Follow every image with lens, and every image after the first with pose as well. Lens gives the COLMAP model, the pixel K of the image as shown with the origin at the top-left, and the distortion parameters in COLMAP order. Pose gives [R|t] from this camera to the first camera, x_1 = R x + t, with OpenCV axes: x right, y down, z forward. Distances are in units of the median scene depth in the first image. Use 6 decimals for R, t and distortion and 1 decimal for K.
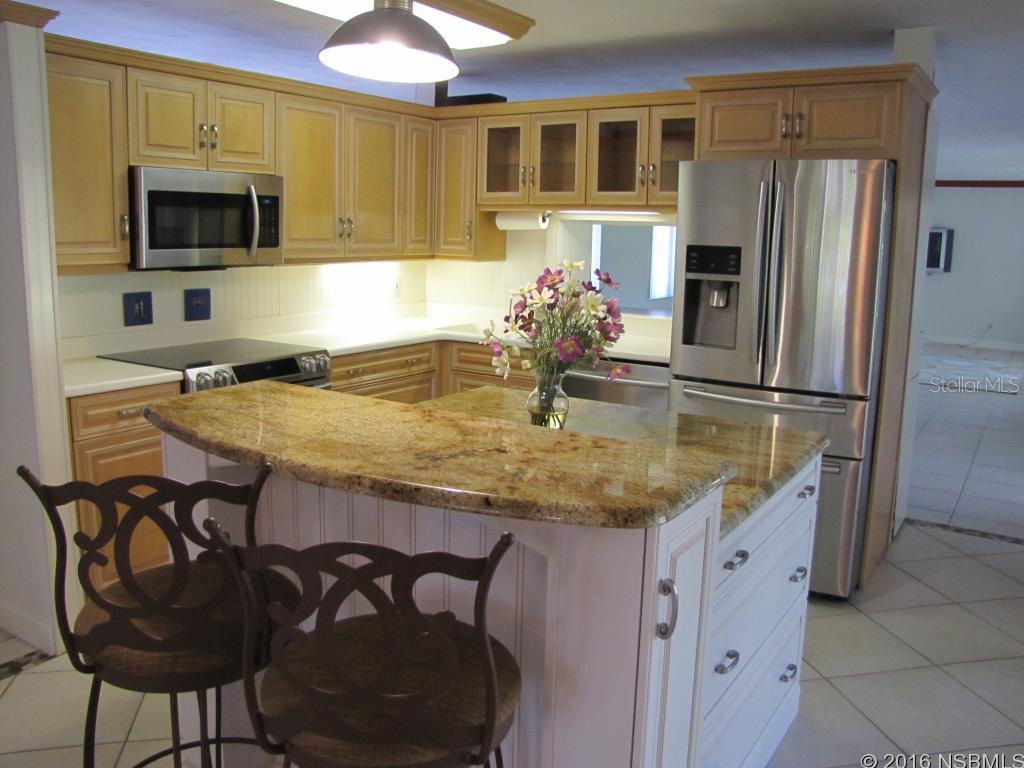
lens RADIAL K [[849.2, 0, 512.0], [0, 849.2, 384.0], [0, 0, 1]] dist [-0.127226, 0.002128]
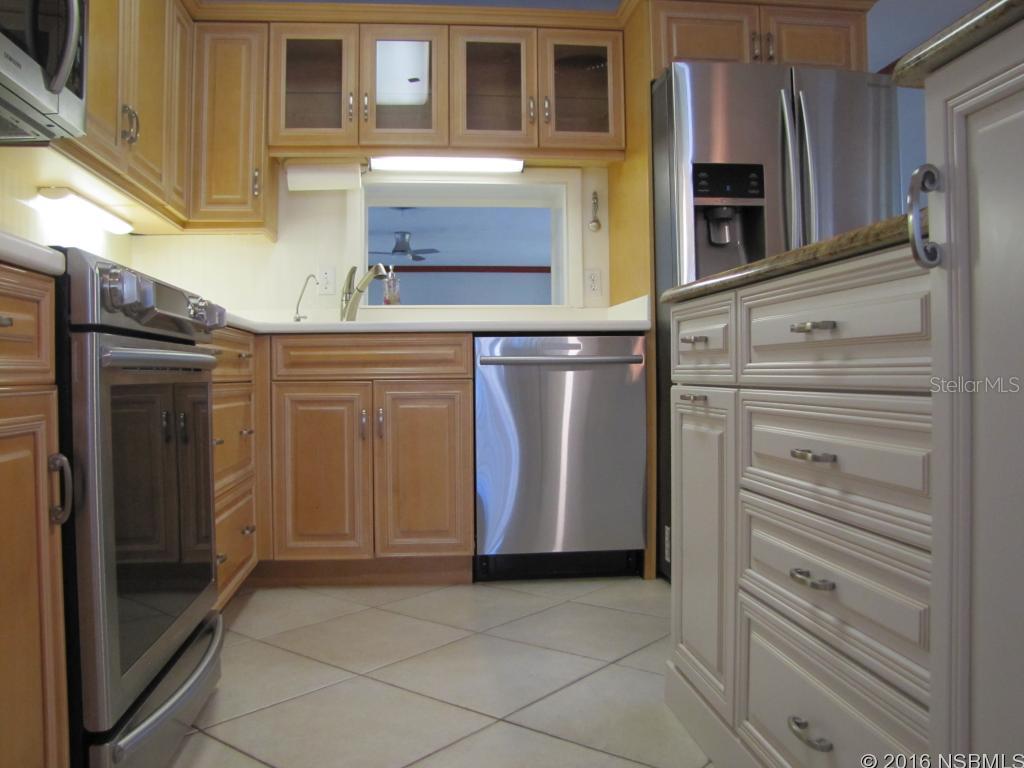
lens RADIAL K [[849.2, 0, 512.0], [0, 849.2, 384.0], [0, 0, 1]] dist [-0.127226, 0.002128]
pose [[0.769718, -0.036707, 0.637328, -0.363990], [0.137922, 0.984329, -0.109879, 0.086297], [-0.623307, 0.172478, 0.762719, 0.453745]]
